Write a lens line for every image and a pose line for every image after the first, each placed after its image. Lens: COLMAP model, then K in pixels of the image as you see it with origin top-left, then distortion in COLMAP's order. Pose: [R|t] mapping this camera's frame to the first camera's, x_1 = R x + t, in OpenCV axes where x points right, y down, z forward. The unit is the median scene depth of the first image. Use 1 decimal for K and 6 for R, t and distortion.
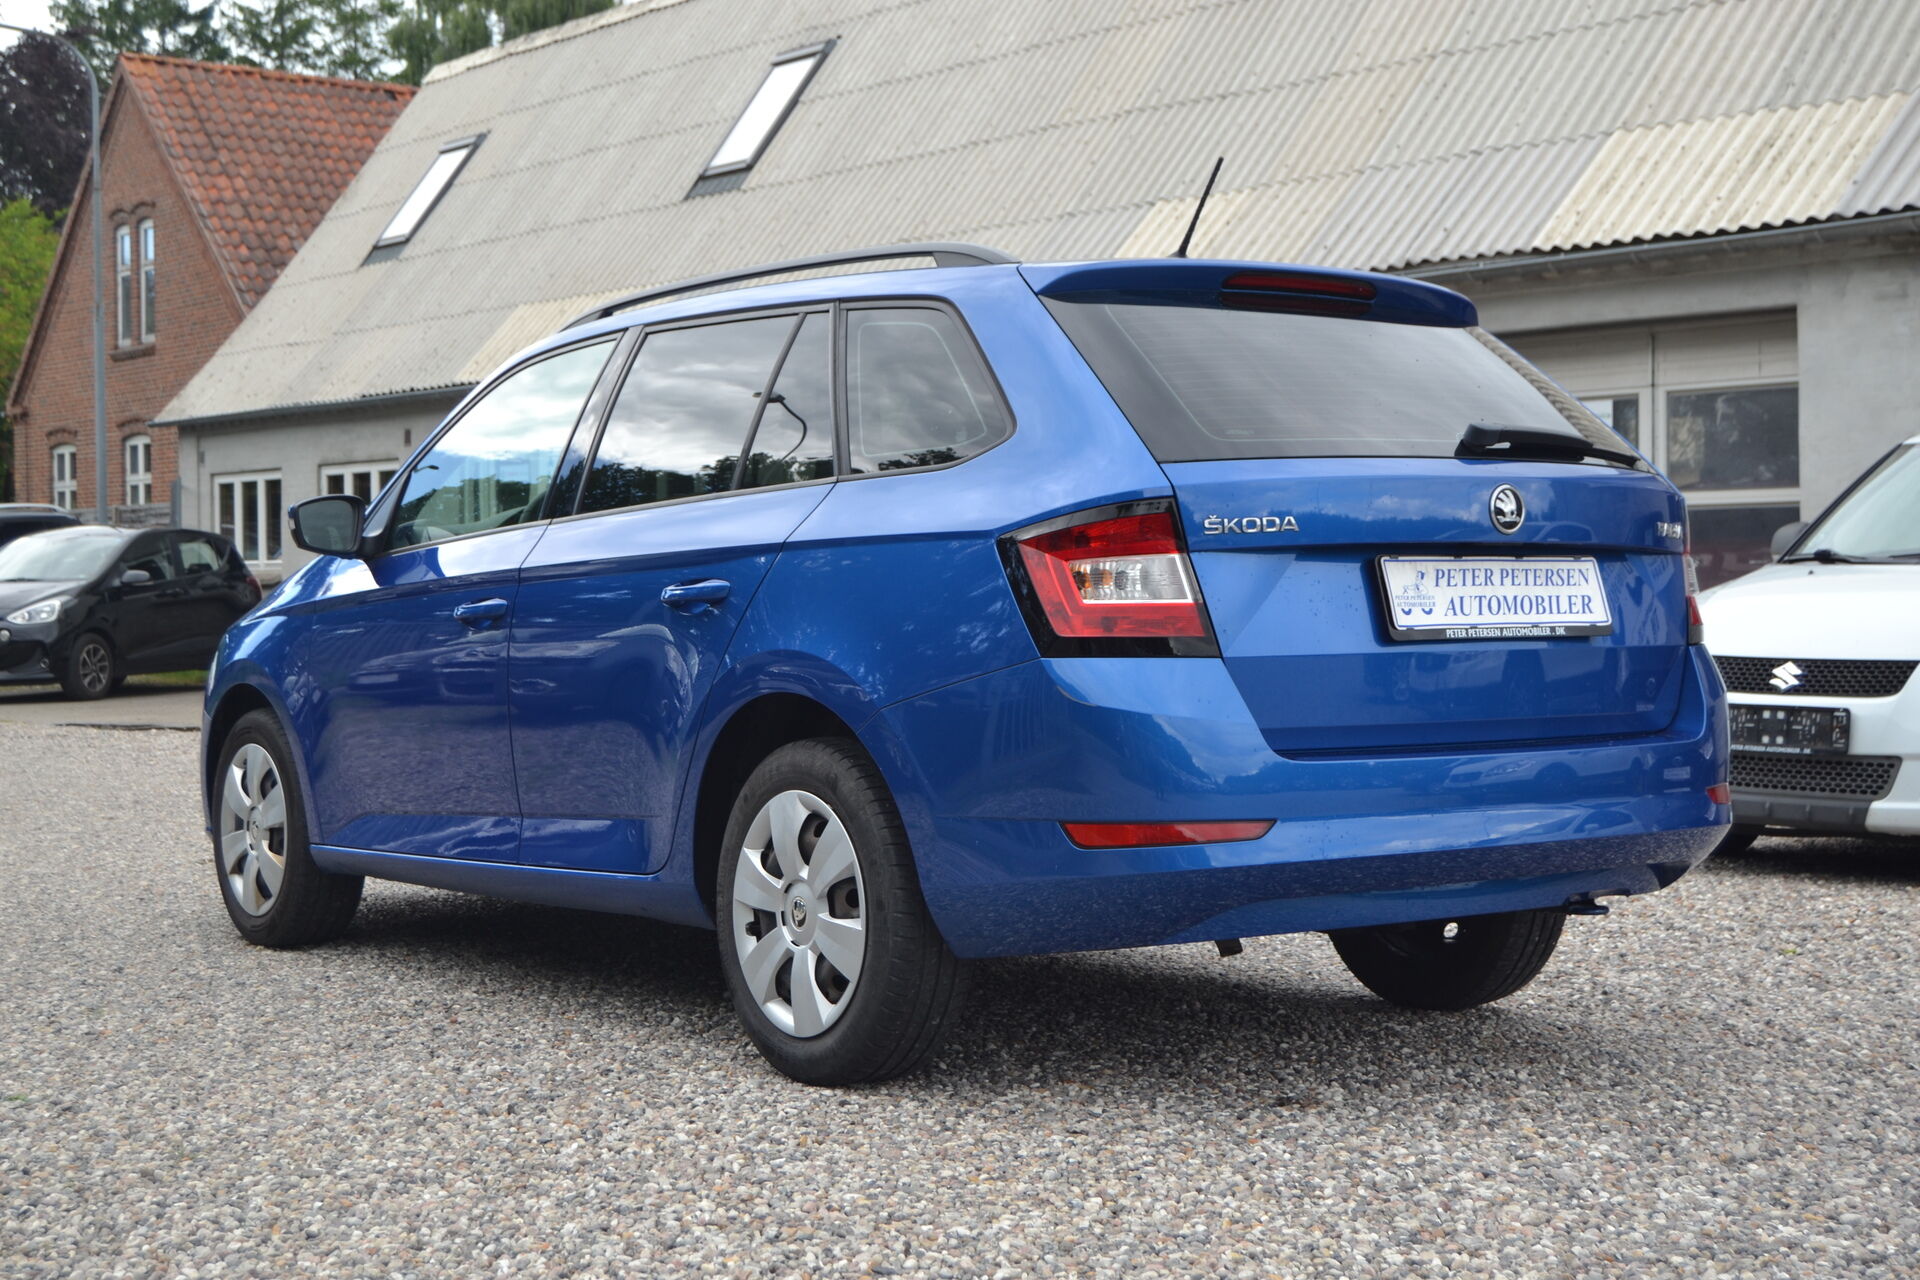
lens RADIAL K [[2809.0, 0, 941.2], [0, 2809.0, 646.8], [0, 0, 1]] dist [-0.010562, 0.000000]
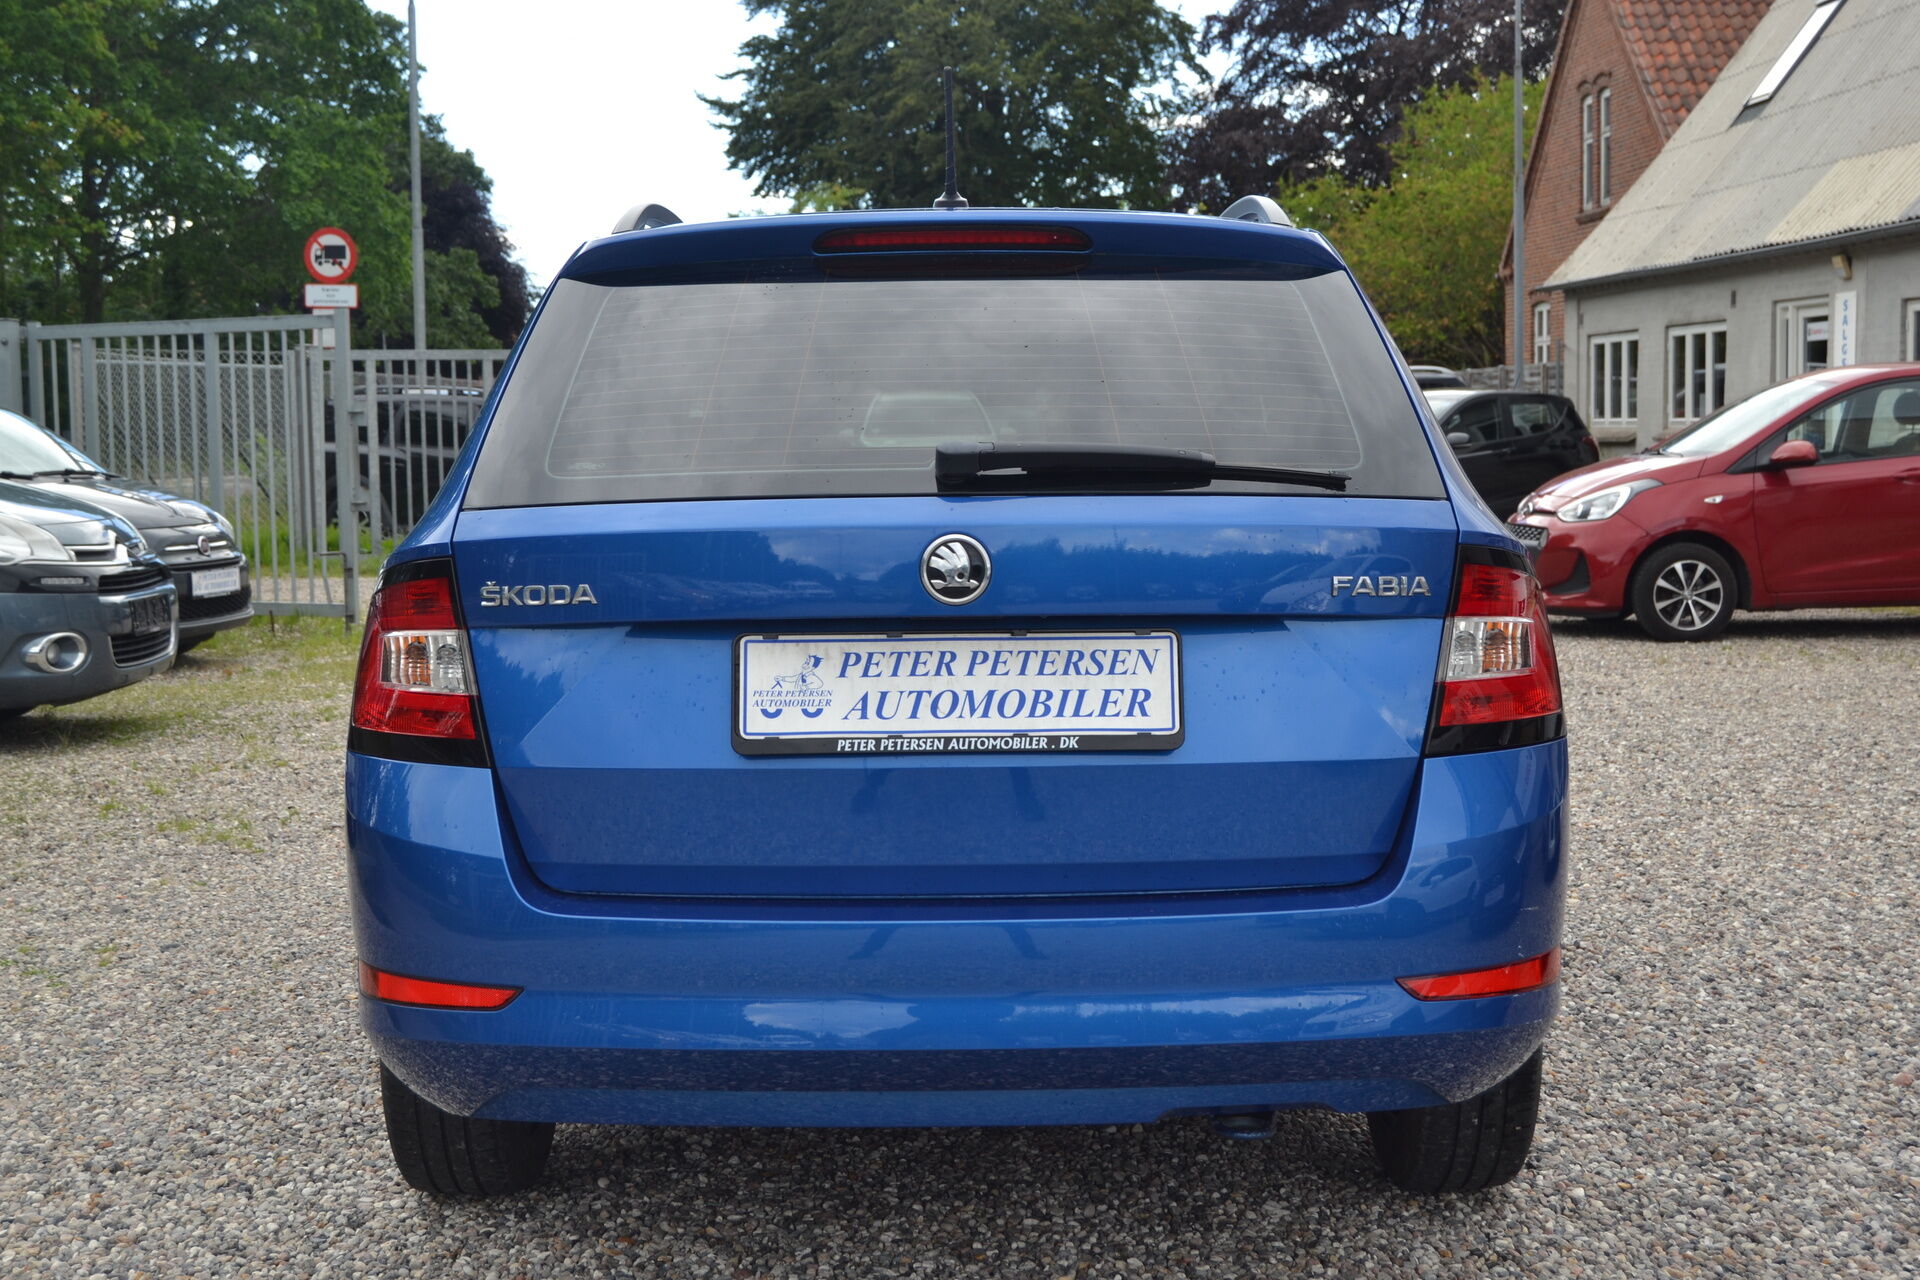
lens RADIAL K [[2540.0, 0, 979.6], [0, 2540.0, 652.3], [0, 0, 1]] dist [-0.019185, 0.000000]
pose [[0.822961, 0.050214, -0.565874, 0.375591], [-0.008705, 0.997084, 0.075817, -0.050790], [0.568031, -0.057469, 0.820998, 0.319193]]
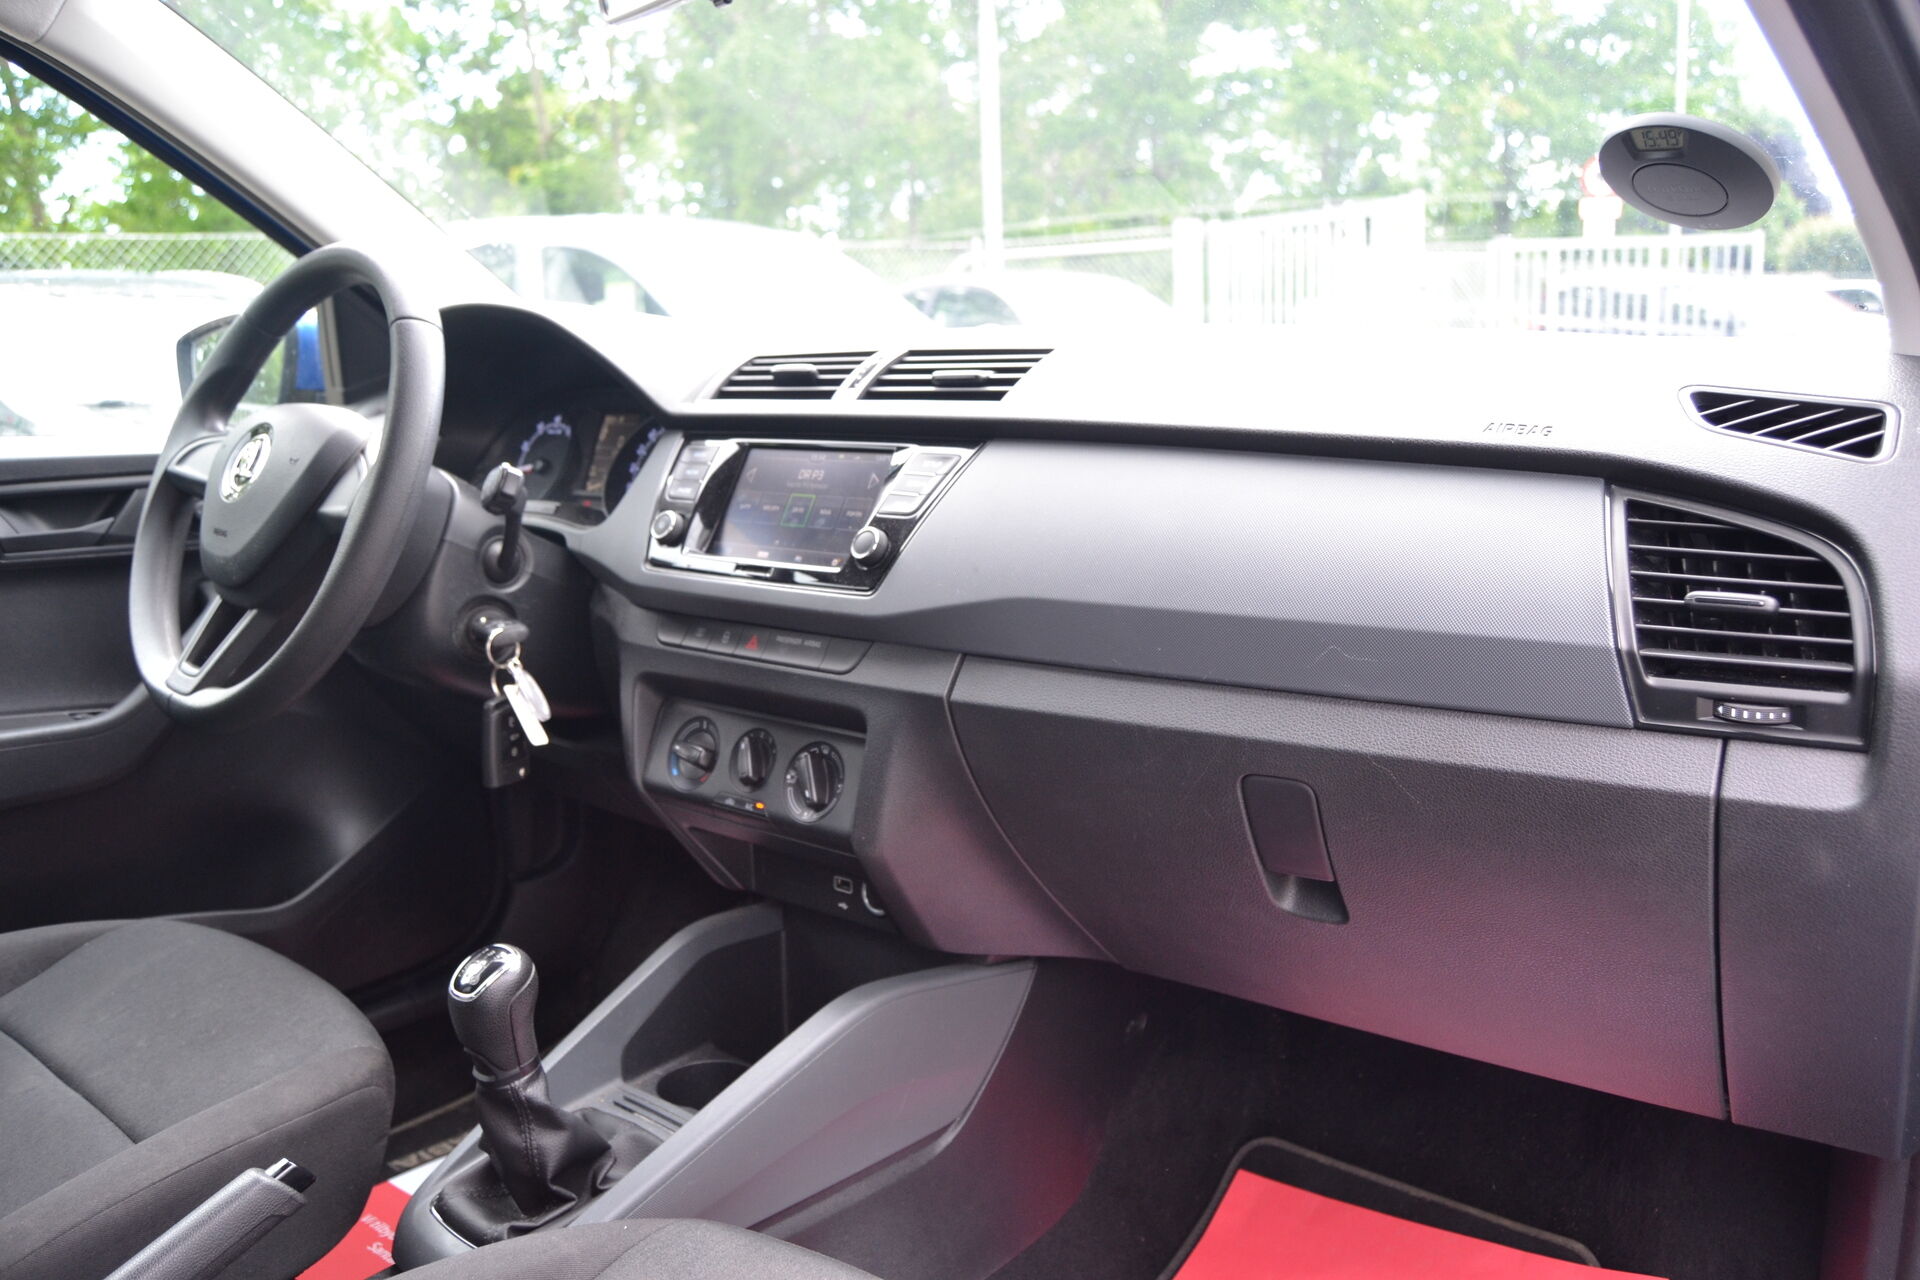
lens RADIAL K [[1519.4, 0, 958.8], [0, 1519.4, 630.1], [0, 0, 1]] dist [-0.093700, 0.033414]
pose [[0.245410, 0.189021, -0.950813, 0.051028], [0.004806, 0.980557, 0.196175, -0.044339], [0.969407, -0.052713, 0.239730, 0.969774]]
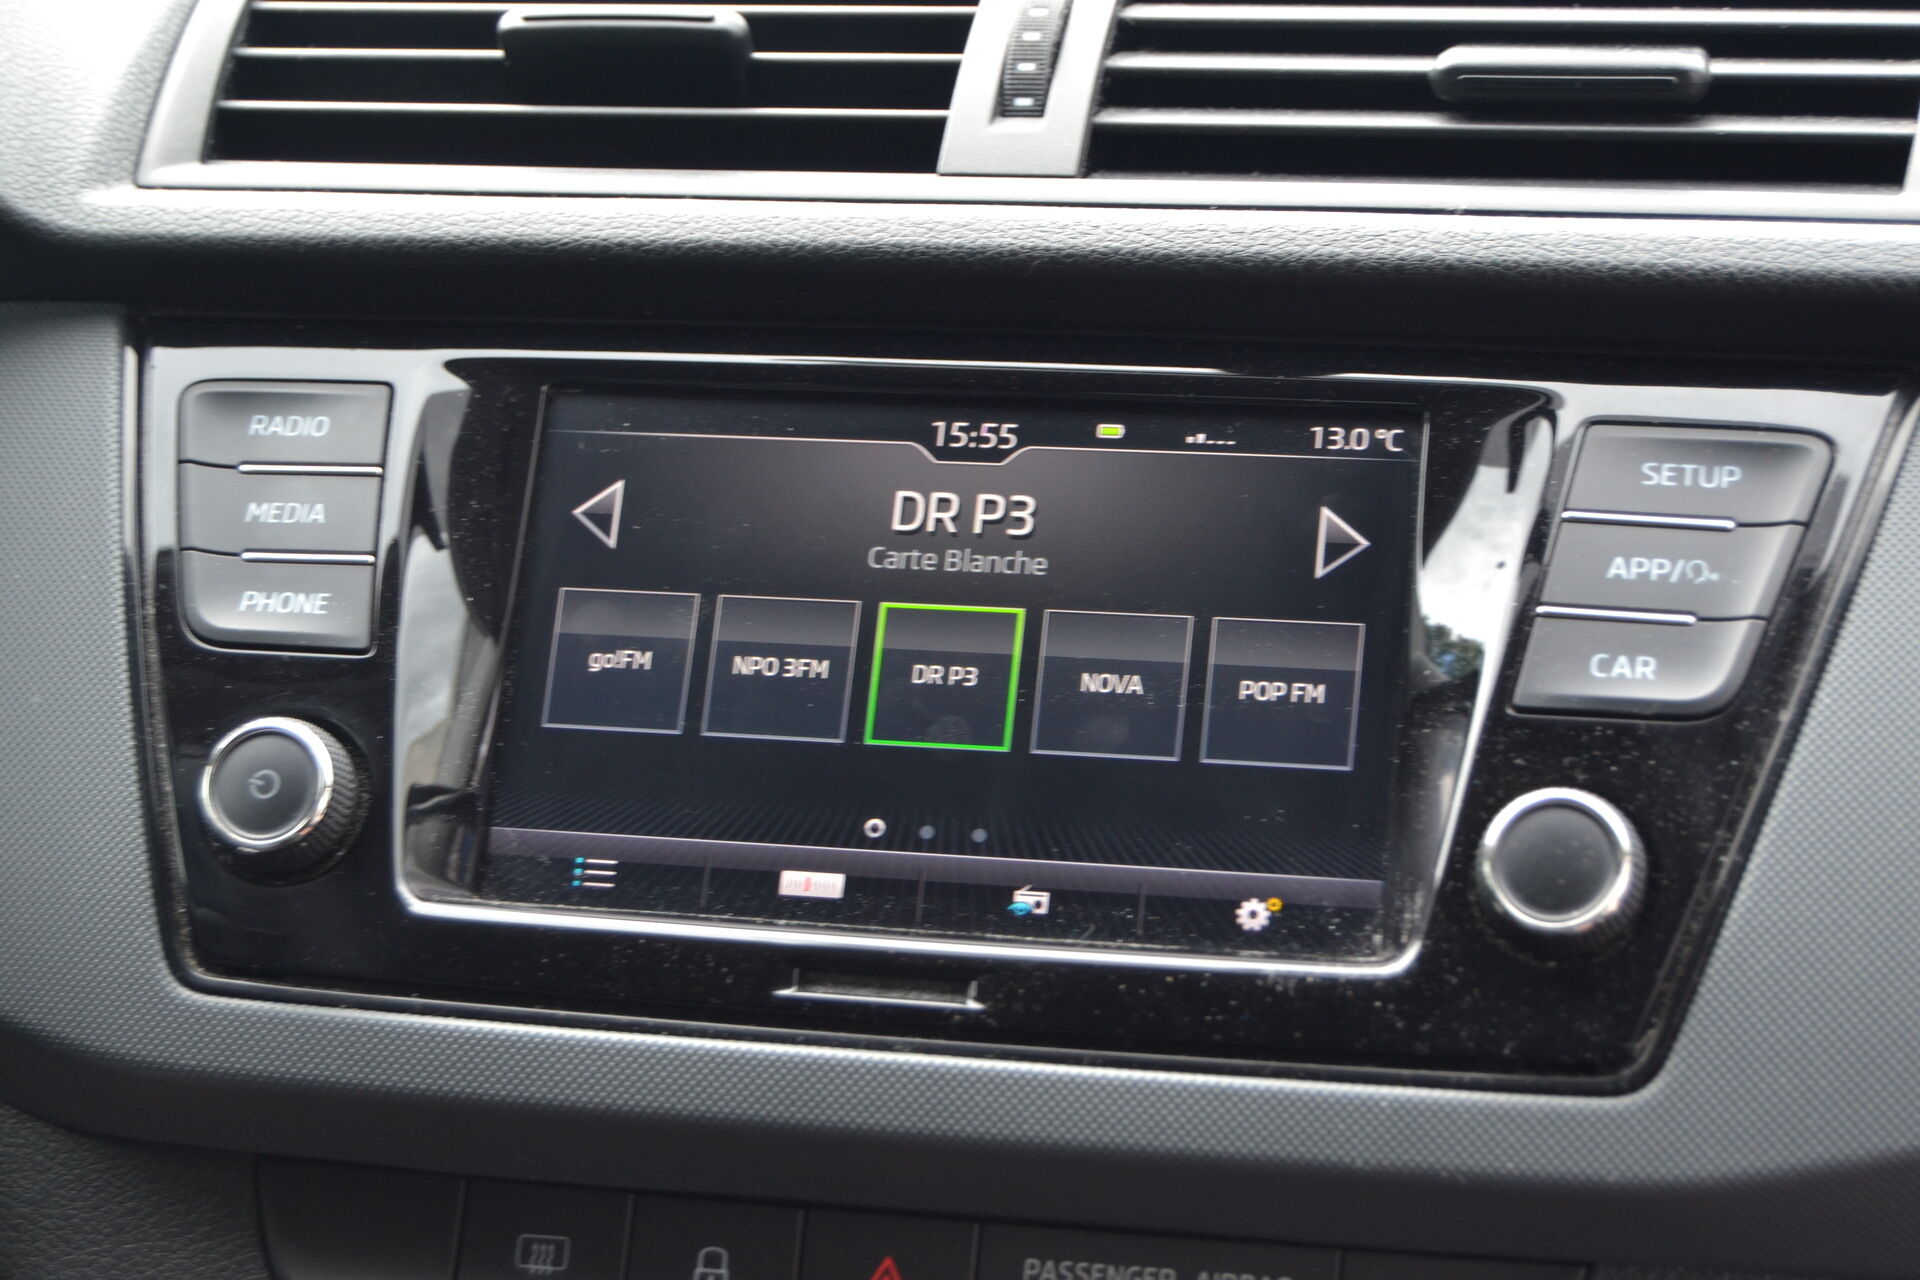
lens RADIAL K [[3866.8, 0, 966.0], [0, 3866.8, 638.0], [0, 0, 1]] dist [-0.051828, 0.000000]
pose [[0.659702, 0.201751, -0.723940, -0.033664], [-0.002870, 0.963962, 0.266026, -0.050846], [0.751522, -0.173420, 0.636507, 0.935558]]
